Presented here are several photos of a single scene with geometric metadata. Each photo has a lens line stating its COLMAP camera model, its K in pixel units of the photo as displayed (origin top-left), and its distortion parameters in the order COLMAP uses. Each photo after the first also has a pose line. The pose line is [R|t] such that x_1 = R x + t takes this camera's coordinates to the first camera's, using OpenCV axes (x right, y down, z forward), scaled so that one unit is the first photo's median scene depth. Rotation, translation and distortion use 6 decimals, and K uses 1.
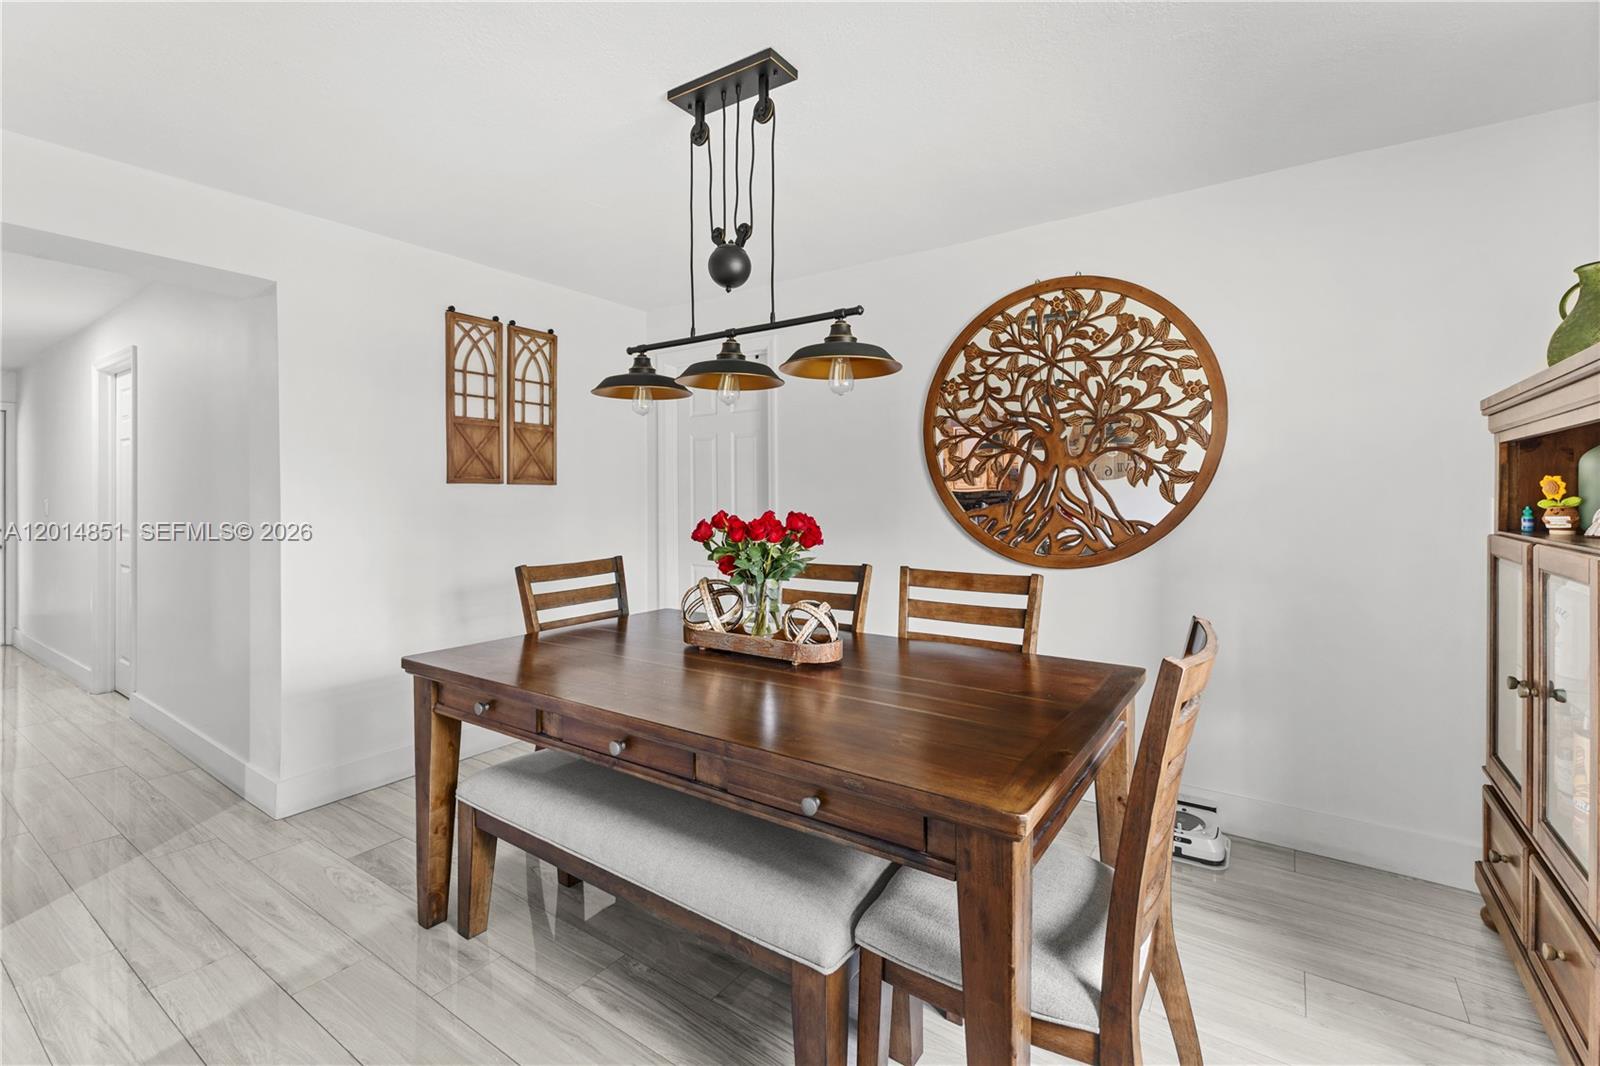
lens RADIAL K [[696.5, 0, 800.6], [0, 696.5, 524.9], [0, 0, 1]] dist [-0.001077, -0.000182]
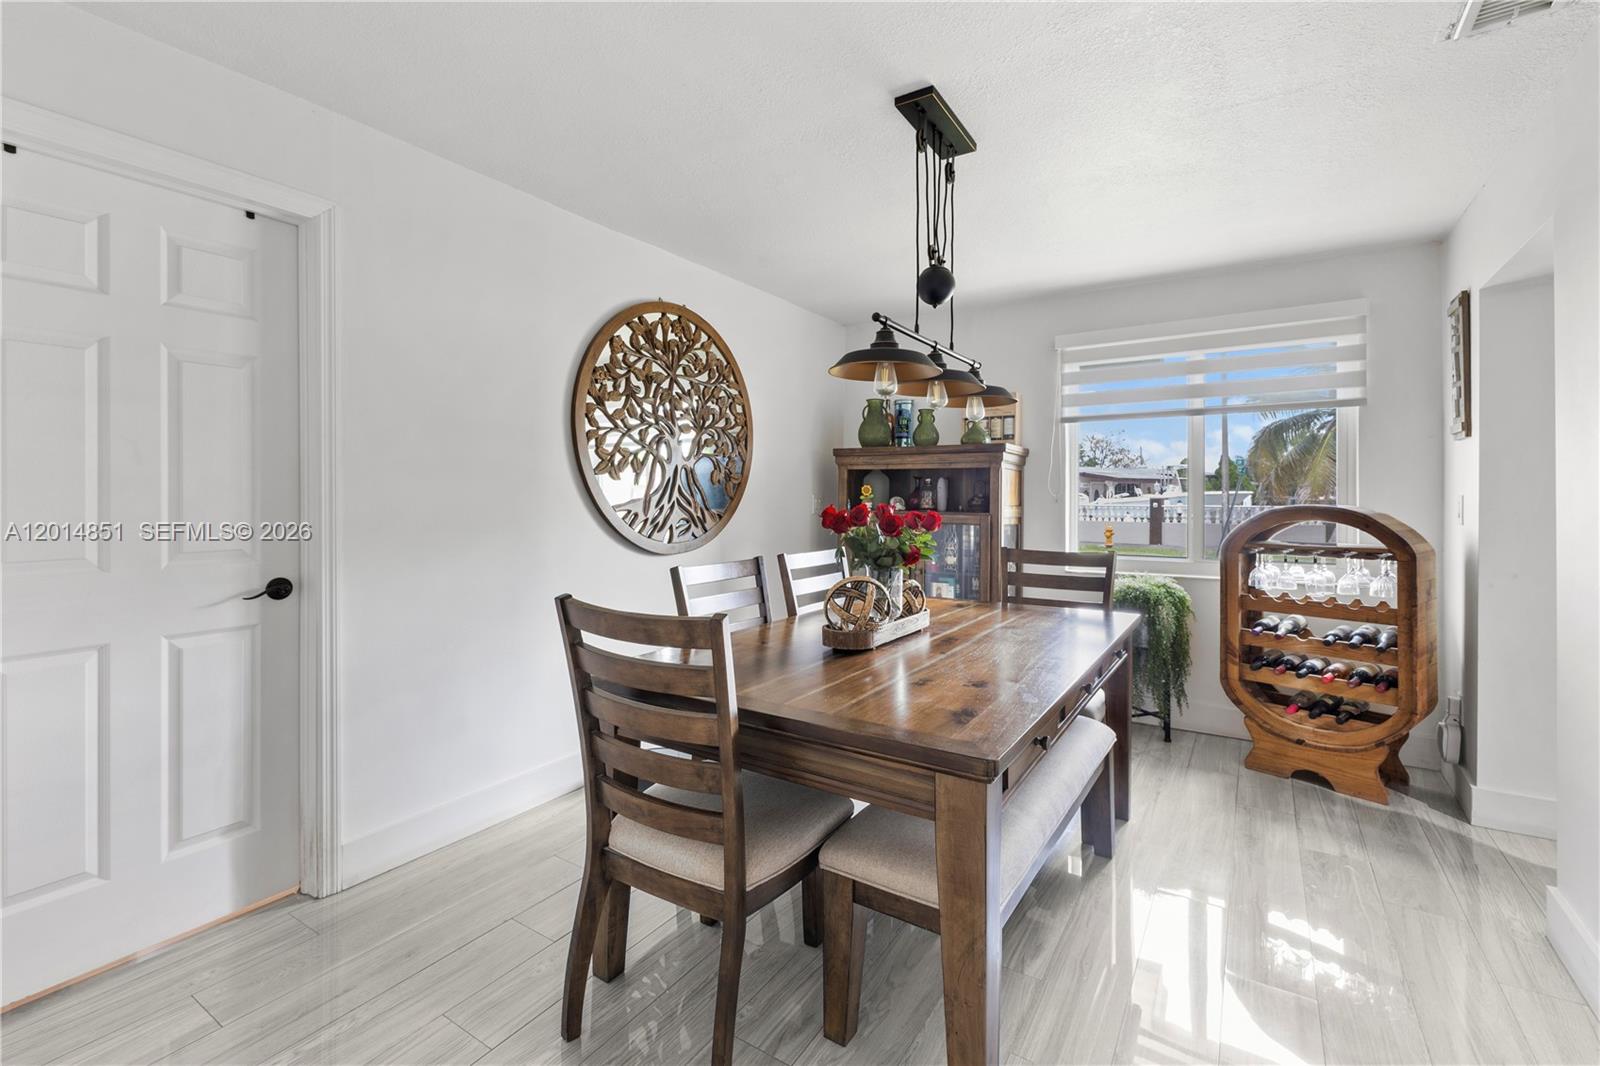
lens RADIAL K [[702.3, 0, 800.5], [0, 702.3, 511.3], [0, 0, 1]] dist [0.006541, 0.000778]
pose [[-0.029119, -0.018012, 0.999414, -0.777631], [0.032564, 0.999290, 0.018959, -0.023910], [-0.999045, 0.033097, -0.028512, 0.796935]]
